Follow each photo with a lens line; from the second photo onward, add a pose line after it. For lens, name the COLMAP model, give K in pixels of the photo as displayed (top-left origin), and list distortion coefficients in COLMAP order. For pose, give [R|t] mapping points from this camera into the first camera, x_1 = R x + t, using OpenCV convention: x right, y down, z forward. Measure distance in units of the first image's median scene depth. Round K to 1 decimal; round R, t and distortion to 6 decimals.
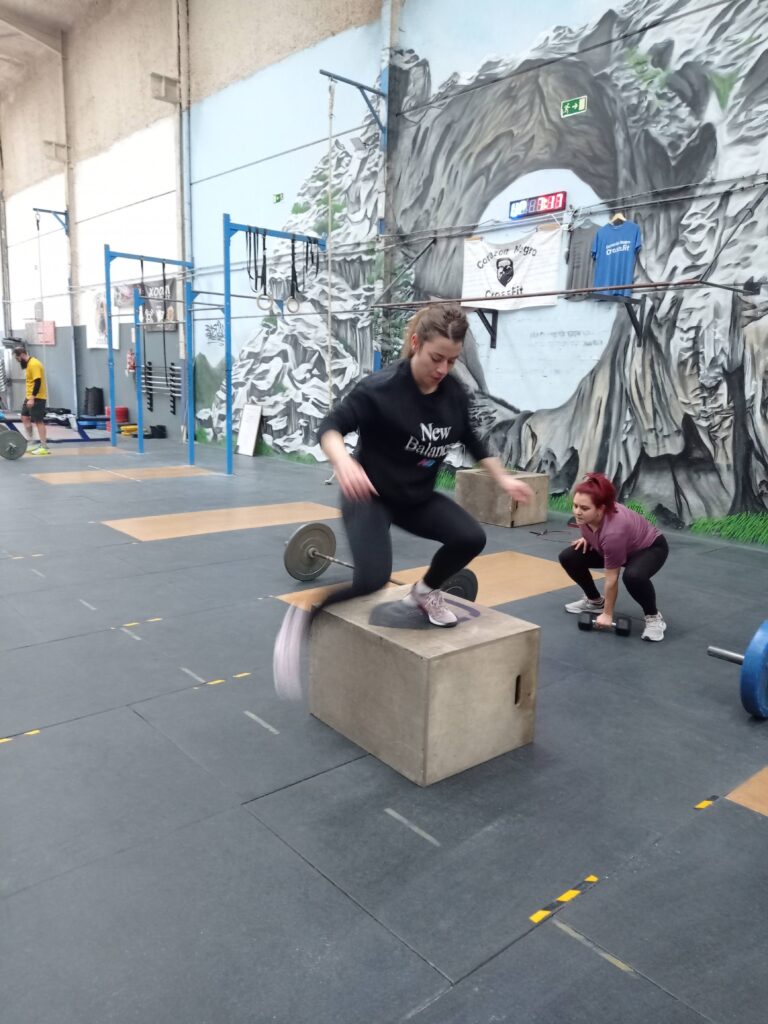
lens RADIAL K [[775.3, 0, 384.0], [0, 775.3, 512.0], [0, 0, 1]] dist [0.066784, -0.005093]
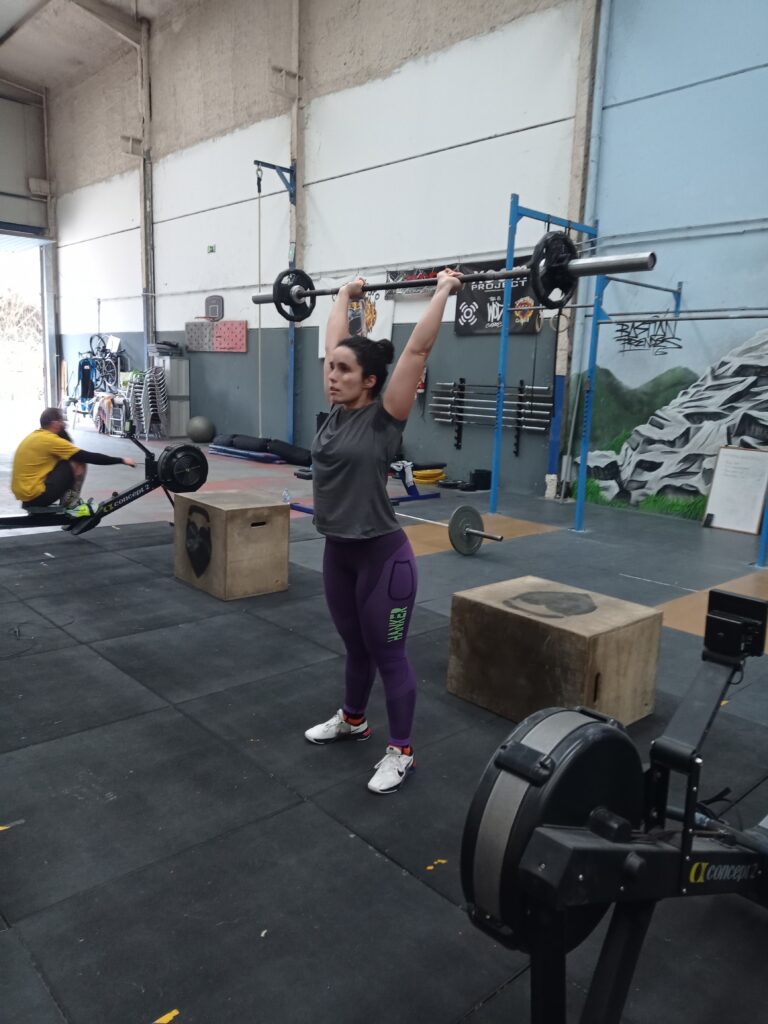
lens RADIAL K [[775.3, 0, 384.0], [0, 775.3, 512.0], [0, 0, 1]] dist [0.066784, -0.005093]
pose [[0.998109, 0.001639, 0.061452, -0.452244], [-0.000986, 0.999943, -0.010649, -0.073472], [-0.061466, 0.010568, 0.998053, 0.353938]]
